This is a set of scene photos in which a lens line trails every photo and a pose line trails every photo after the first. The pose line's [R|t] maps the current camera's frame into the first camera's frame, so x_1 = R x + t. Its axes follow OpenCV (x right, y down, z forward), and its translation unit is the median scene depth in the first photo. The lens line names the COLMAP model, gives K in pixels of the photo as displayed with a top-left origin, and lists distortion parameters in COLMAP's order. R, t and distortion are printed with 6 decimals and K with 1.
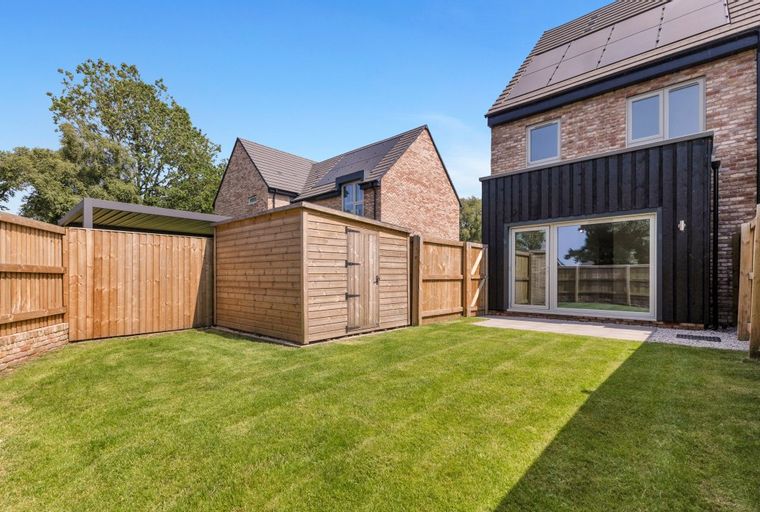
lens RADIAL K [[349.9, 0, 390.5], [0, 349.9, 278.3], [0, 0, 1]] dist [-0.000277, -0.000006]
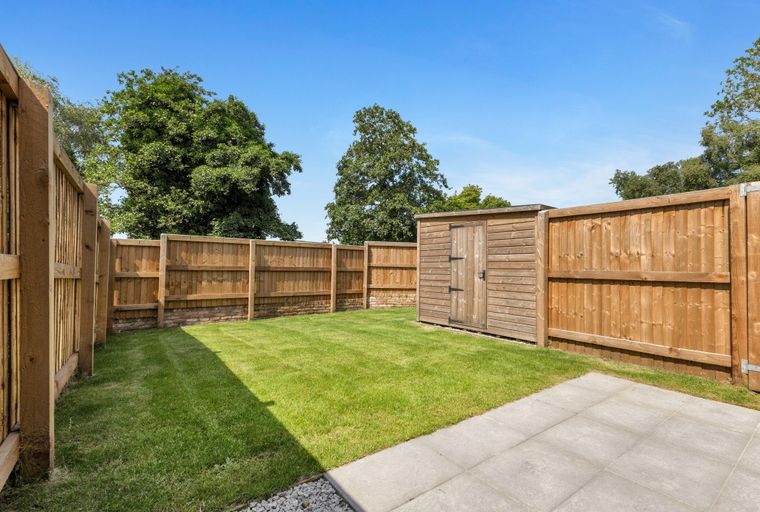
lens RADIAL K [[349.9, 0, 381.1], [0, 349.9, 257.4], [0, 0, 1]] dist [-0.000277, -0.000006]
pose [[-0.204415, -0.023254, -0.978608, 0.937573], [-0.010321, 0.999713, -0.021599, -0.019812], [0.978830, 0.005685, -0.204596, 0.988124]]
